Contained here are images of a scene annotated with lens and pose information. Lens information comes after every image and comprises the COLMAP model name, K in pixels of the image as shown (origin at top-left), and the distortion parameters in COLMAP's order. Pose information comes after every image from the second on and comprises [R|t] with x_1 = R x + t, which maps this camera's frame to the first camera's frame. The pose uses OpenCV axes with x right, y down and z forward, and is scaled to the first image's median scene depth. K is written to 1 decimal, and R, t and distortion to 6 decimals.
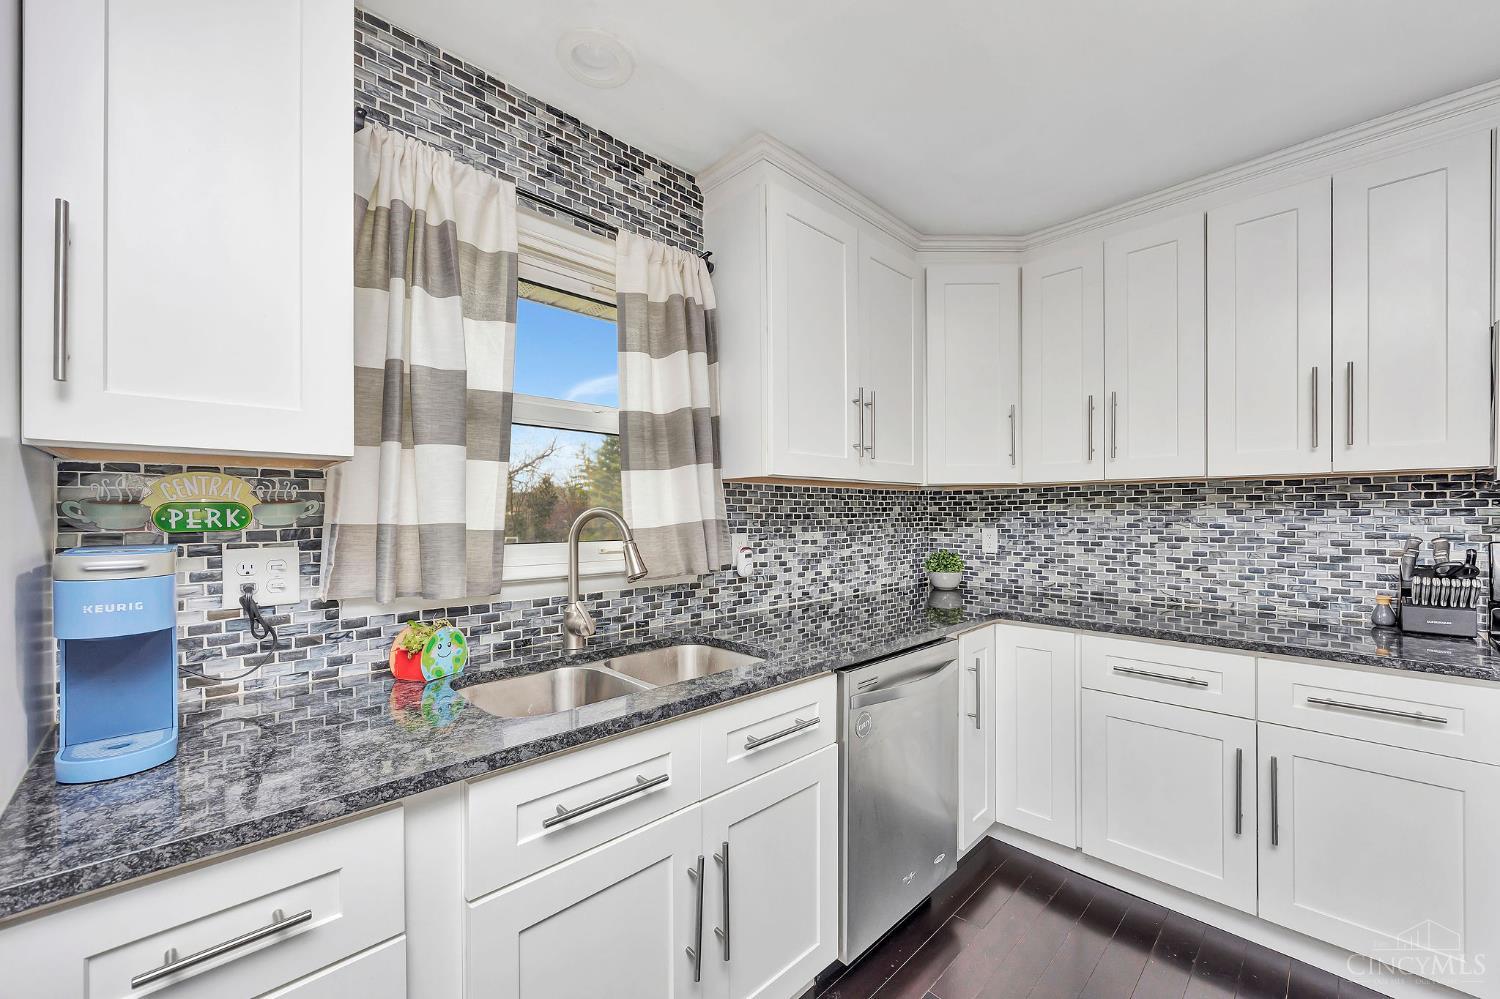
lens RADIAL K [[577.8, 0, 758.4], [0, 577.8, 514.5], [0, 0, 1]] dist [0.001031, -0.001584]
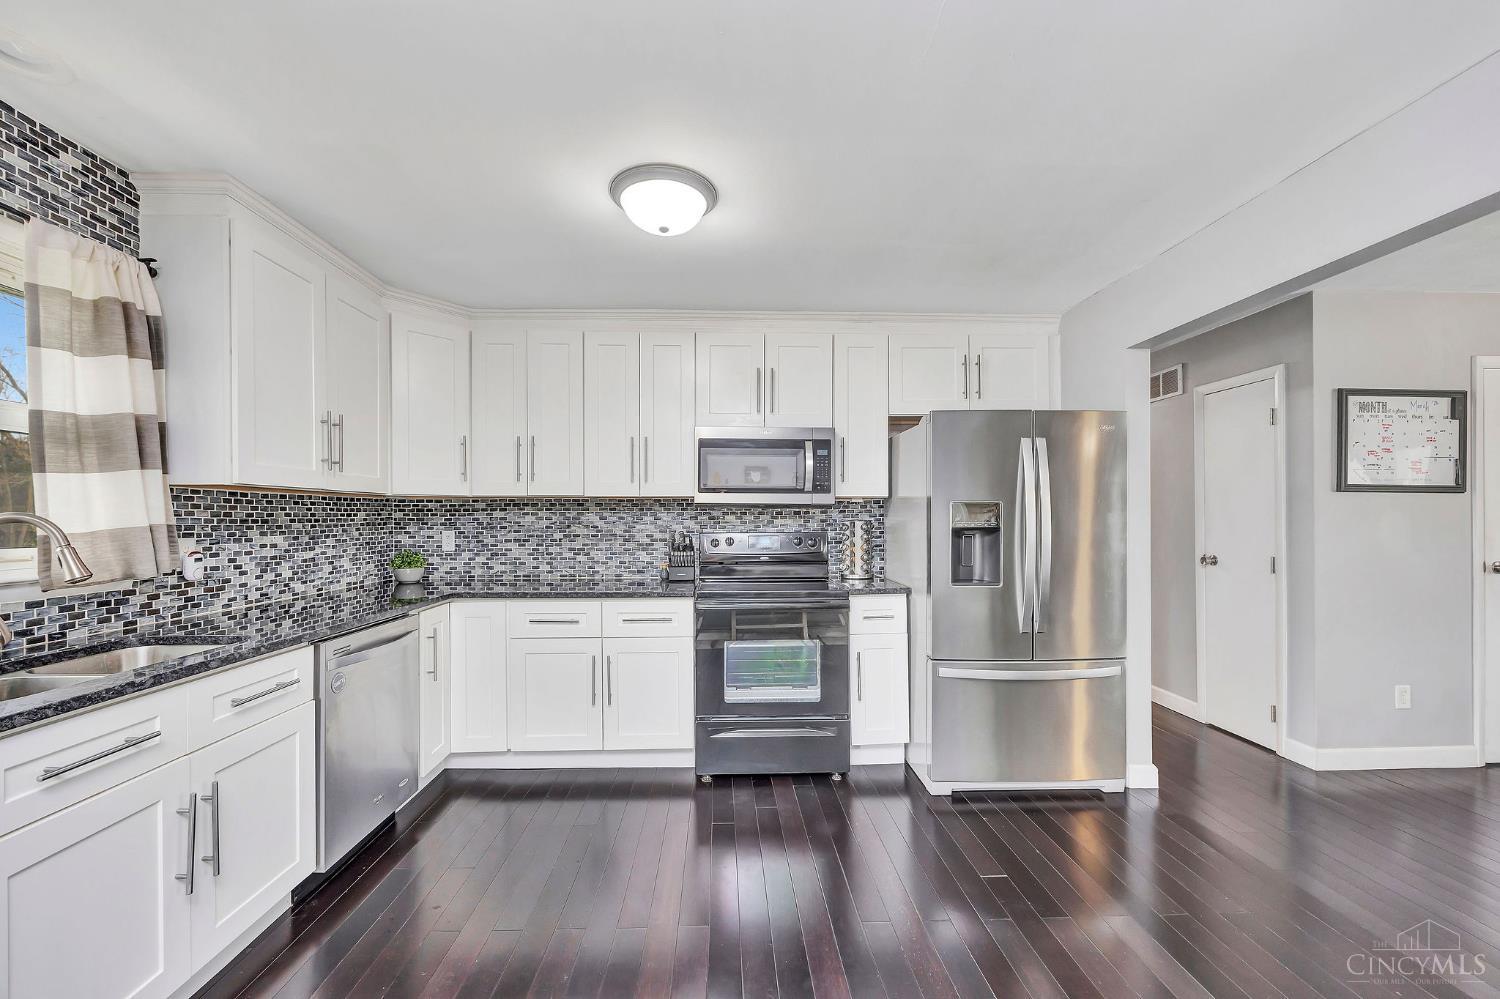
lens RADIAL K [[577.8, 0, 727.1], [0, 577.8, 520.3], [0, 0, 1]] dist [0.001031, -0.001584]
pose [[0.688371, -0.001126, 0.725358, -0.128302], [0.000974, 0.999999, 0.000629, 0.001801], [-0.725358, 0.000273, 0.688371, -0.424722]]
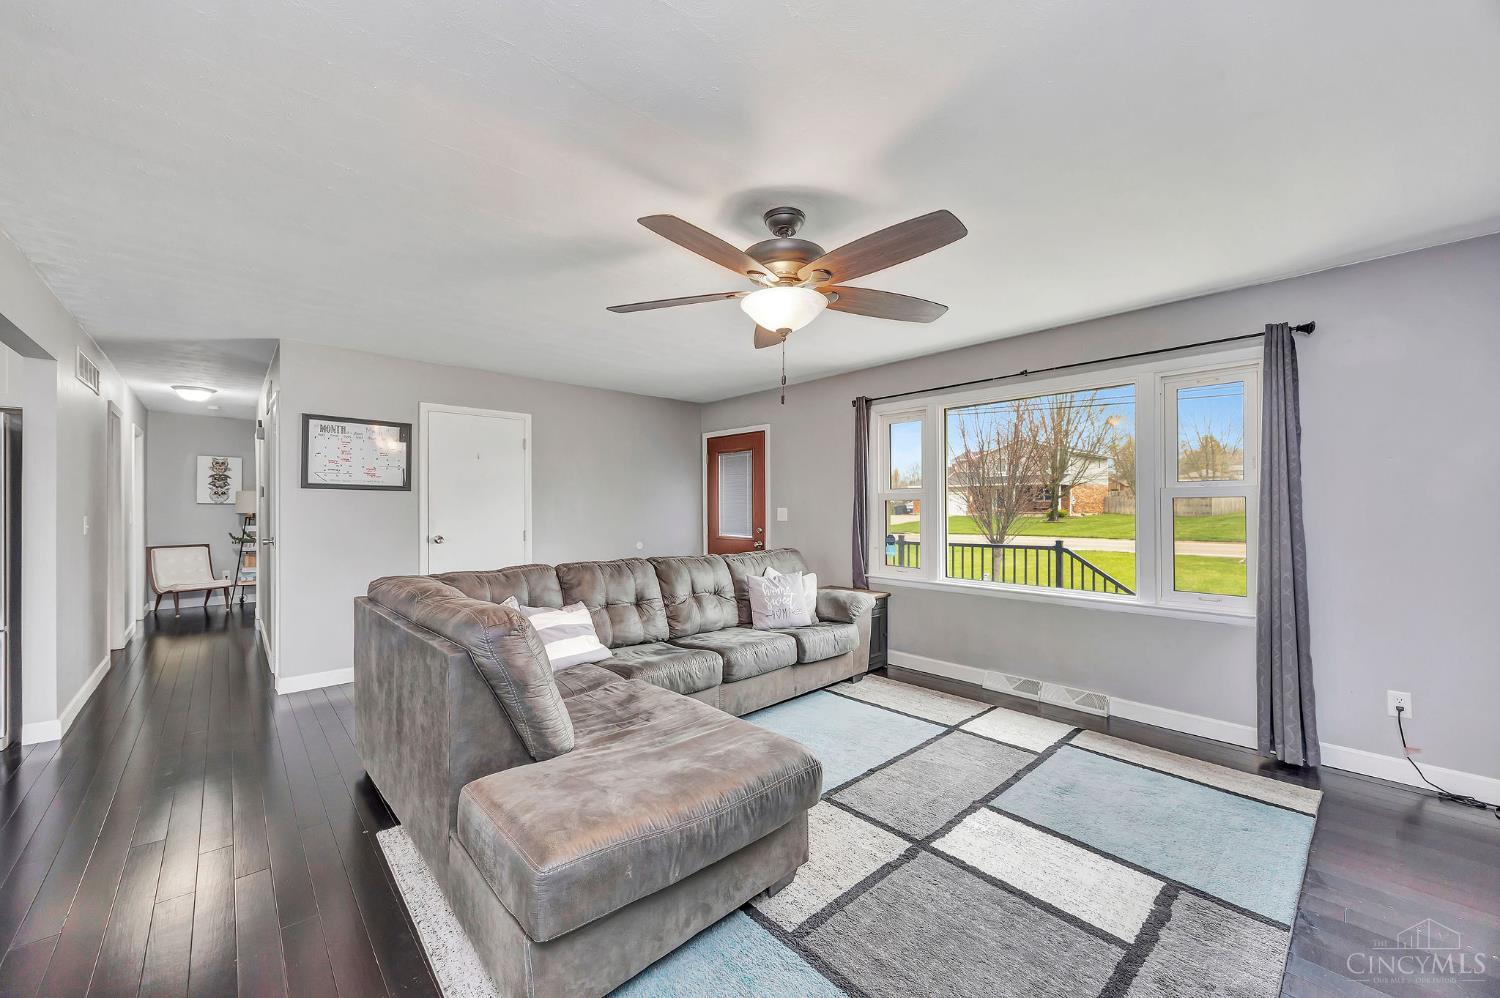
lens RADIAL K [[577.8, 0, 756.8], [0, 577.8, 501.8], [0, 0, 1]] dist [0.001031, -0.001584]
pose [[0.041787, 0.011167, 0.999064, 0.078108], [-0.002293, 0.999936, -0.011081, -0.003065], [-0.999124, -0.001828, 0.041810, -2.306018]]
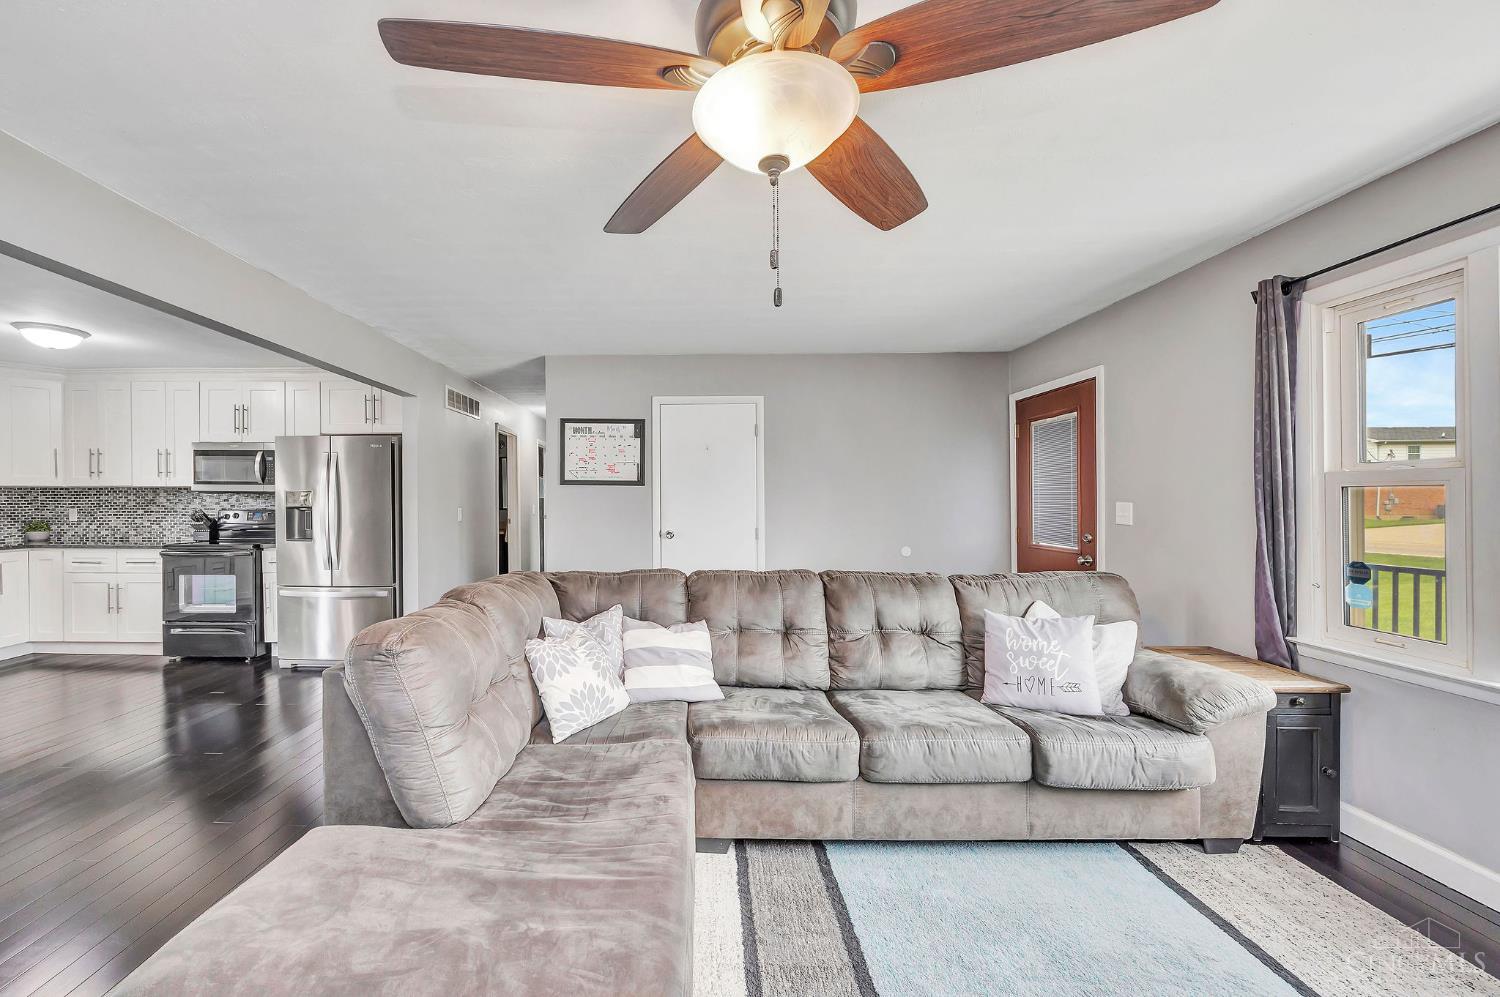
lens RADIAL K [[608.0, 0, 673.1], [0, 608.0, 499.1], [0, 0, 1]] dist [-0.005650, 0.000361]
pose [[0.733727, 0.002852, 0.679438, 0.749990], [-0.001764, 0.999996, -0.002293, -0.007680], [-0.679442, 0.000484, 0.733729, -2.725245]]
